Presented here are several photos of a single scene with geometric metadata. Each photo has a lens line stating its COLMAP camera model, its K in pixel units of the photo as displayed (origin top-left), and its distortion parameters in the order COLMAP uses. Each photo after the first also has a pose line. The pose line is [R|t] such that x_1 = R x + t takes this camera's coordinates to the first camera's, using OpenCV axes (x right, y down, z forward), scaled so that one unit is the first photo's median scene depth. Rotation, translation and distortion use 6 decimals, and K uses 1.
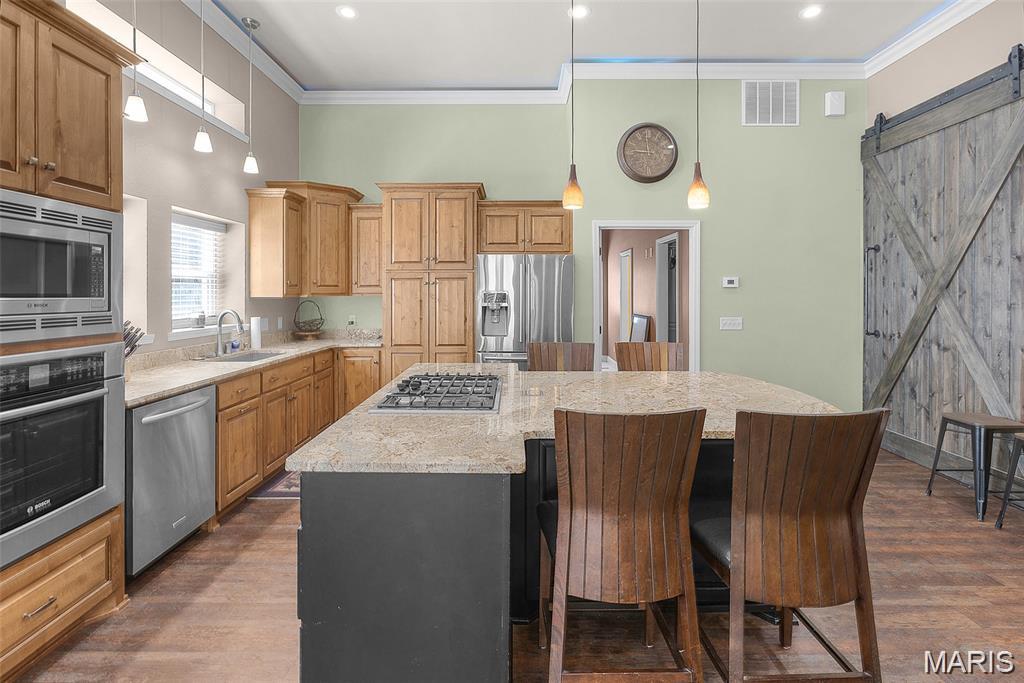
lens RADIAL K [[465.8, 0, 514.0], [0, 465.8, 291.5], [0, 0, 1]] dist [-0.010359, 0.004783]
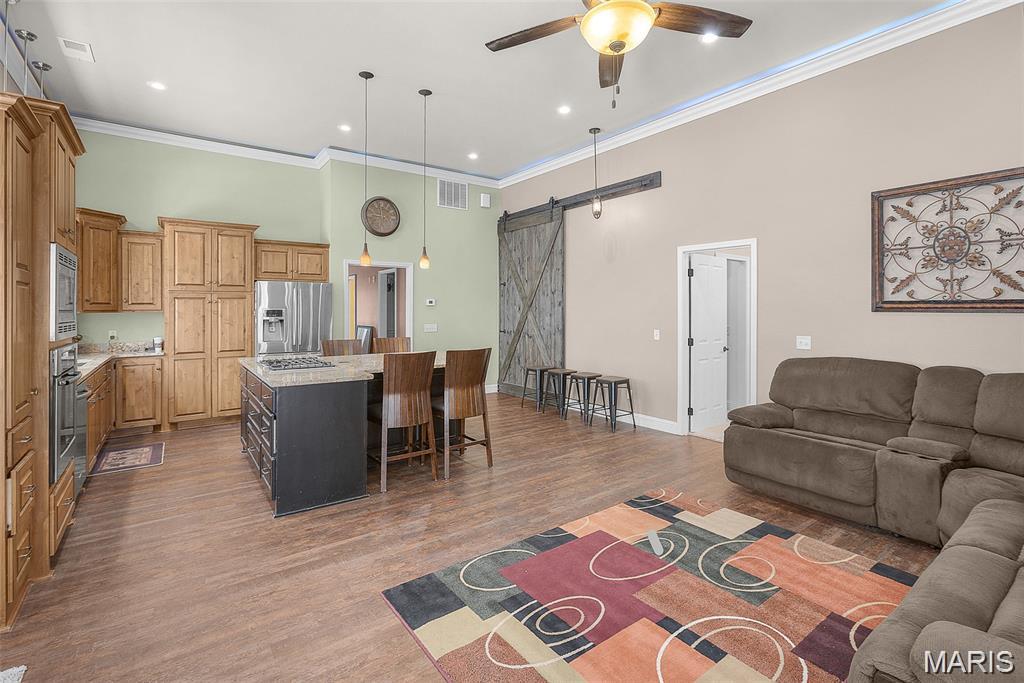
lens RADIAL K [[465.8, 0, 514.0], [0, 465.8, 308.2], [0, 0, 1]] dist [-0.010359, 0.004783]
pose [[0.798906, -0.001415, 0.601454, -0.283191], [0.001260, 0.999999, 0.000680, -0.000746], [-0.601455, 0.000215, 0.798907, -0.477332]]
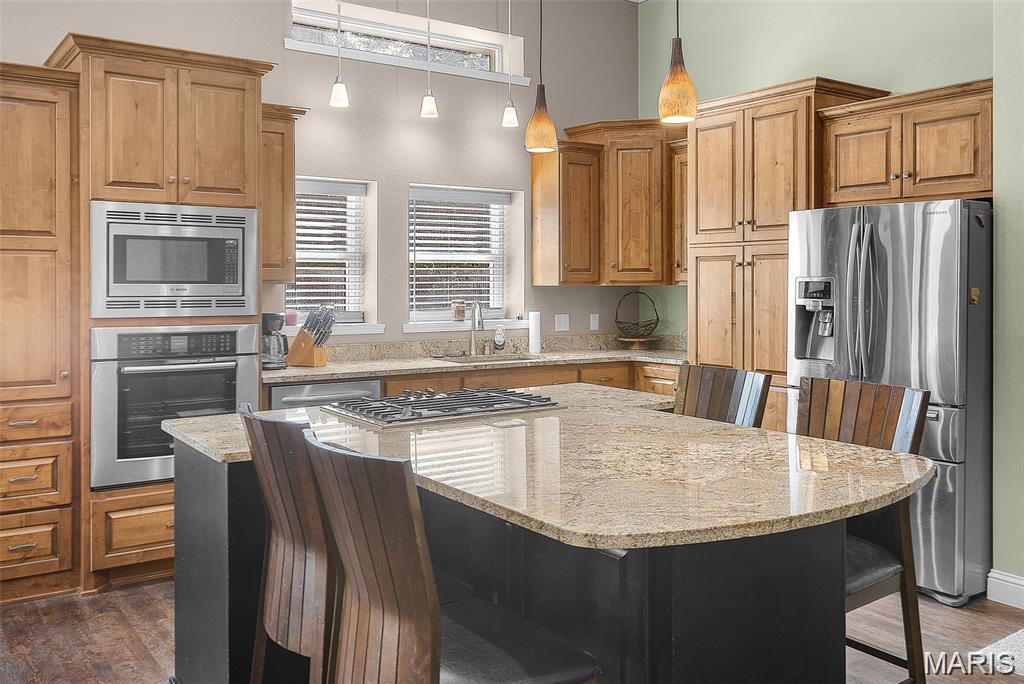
lens RADIAL K [[877.4, 0, 525.3], [0, 877.4, 284.7], [0, 0, 1]] dist [-0.030058, 0.002885]
pose [[0.580474, 0.005906, -0.814258, 0.557834], [0.000519, 0.999971, 0.007623, -0.000419], [0.814279, -0.004848, 0.580453, 0.134681]]
